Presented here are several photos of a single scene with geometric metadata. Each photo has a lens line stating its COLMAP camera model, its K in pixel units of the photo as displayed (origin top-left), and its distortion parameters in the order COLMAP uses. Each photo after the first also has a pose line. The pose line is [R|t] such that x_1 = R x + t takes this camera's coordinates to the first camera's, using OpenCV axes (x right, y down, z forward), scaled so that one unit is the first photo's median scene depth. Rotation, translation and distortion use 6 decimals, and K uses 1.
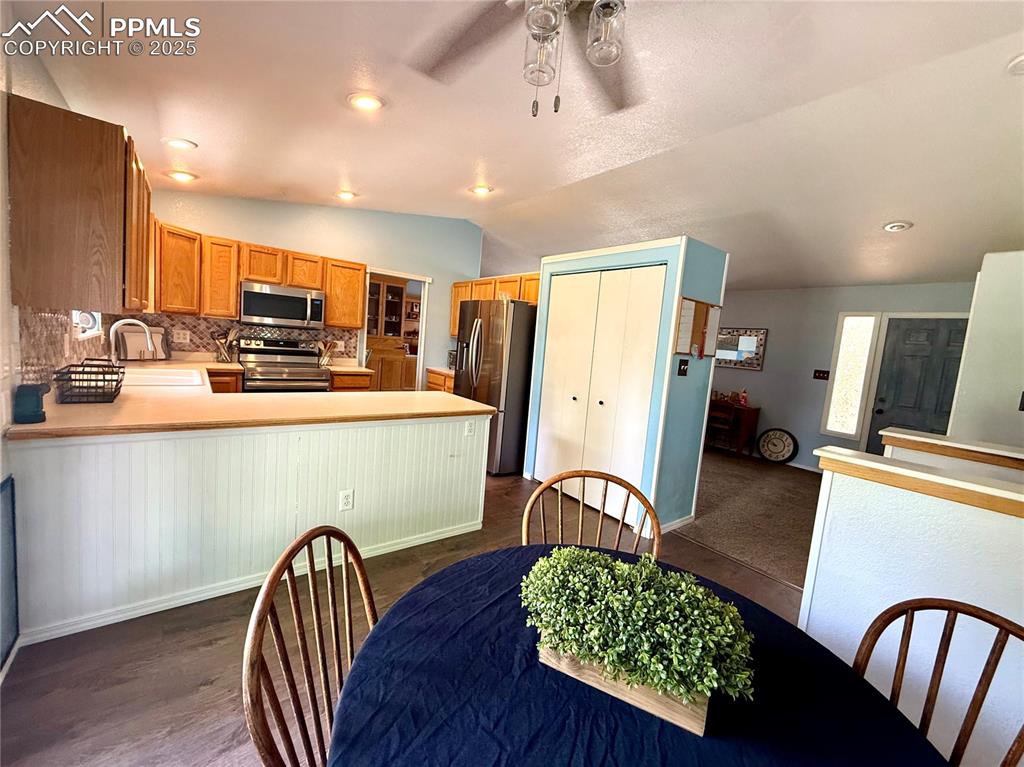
lens RADIAL K [[408.2, 0, 511.0], [0, 408.2, 380.0], [0, 0, 1]] dist [0.002935, 0.000571]
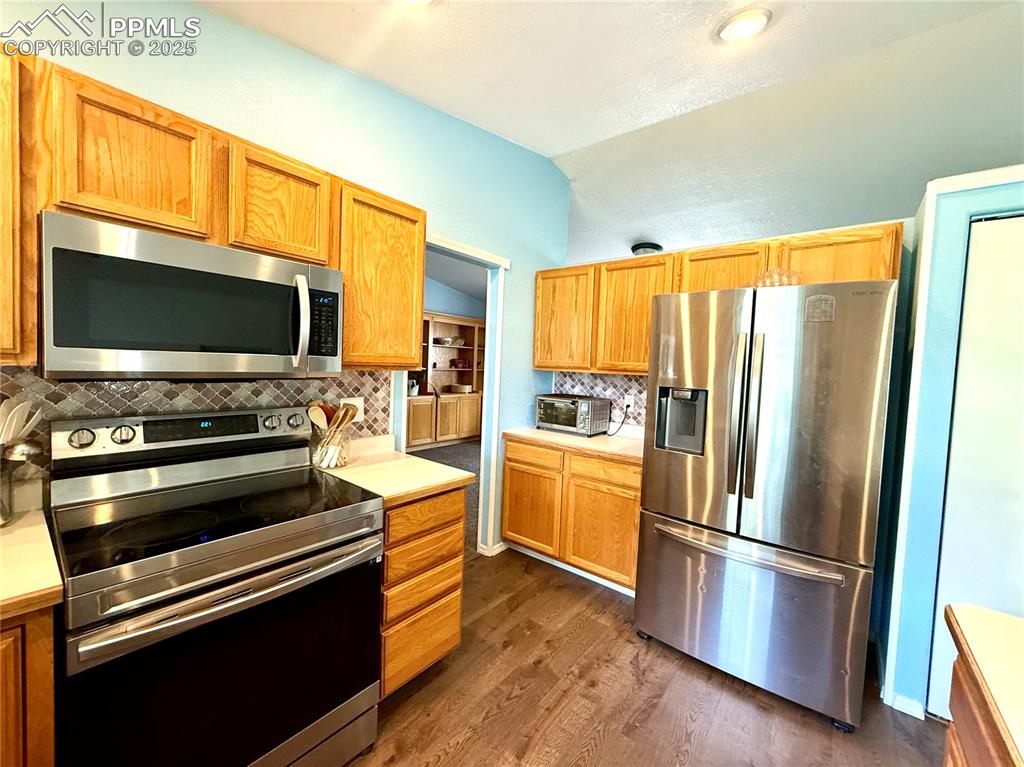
lens RADIAL K [[408.2, 0, 511.2], [0, 408.2, 380.3], [0, 0, 1]] dist [0.002935, 0.000571]
pose [[0.972221, -0.056520, 0.227139, -0.407108], [0.065040, 0.997426, -0.030197, -0.103616], [-0.224847, 0.044131, 0.973394, 0.639408]]
